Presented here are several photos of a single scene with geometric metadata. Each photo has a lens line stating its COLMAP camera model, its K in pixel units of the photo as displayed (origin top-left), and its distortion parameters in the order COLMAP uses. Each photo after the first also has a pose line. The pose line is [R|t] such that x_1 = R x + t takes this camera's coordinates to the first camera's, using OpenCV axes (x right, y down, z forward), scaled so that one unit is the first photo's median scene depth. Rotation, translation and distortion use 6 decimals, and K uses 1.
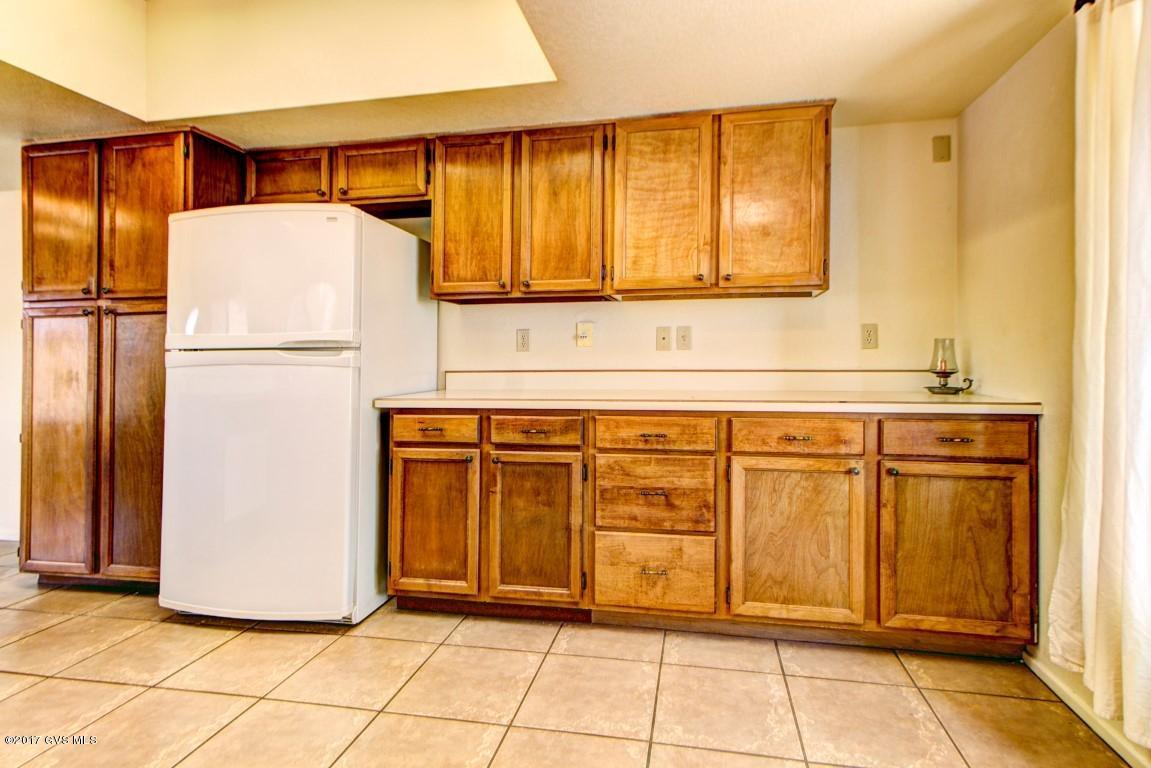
lens RADIAL K [[557.3, 0, 605.0], [0, 557.3, 355.2], [0, 0, 1]] dist [0.004734, 0.000266]
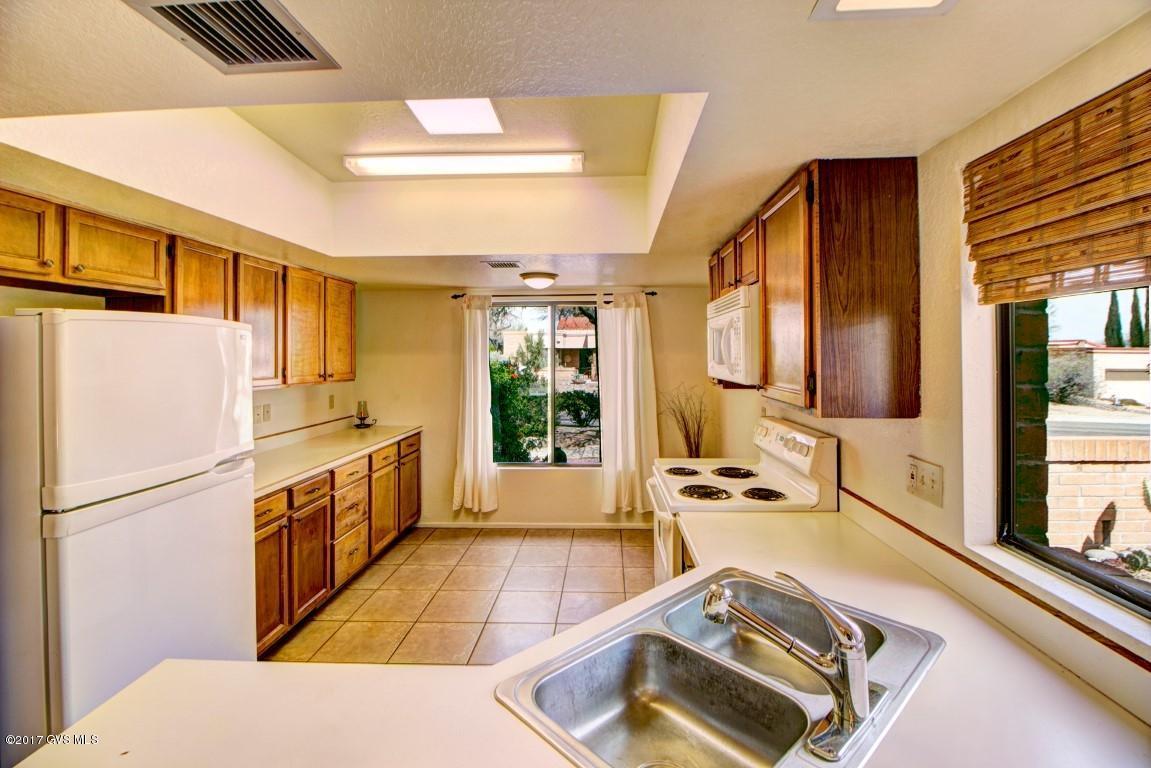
lens RADIAL K [[534.4, 0, 587.6], [0, 534.4, 353.1], [0, 0, 1]] dist [-0.018212, -0.000616]
pose [[-0.148899, 0.007636, 0.988823, -1.316871], [0.000666, 0.999971, -0.007622, -0.171962], [-0.988852, -0.000476, -0.148900, 0.413876]]
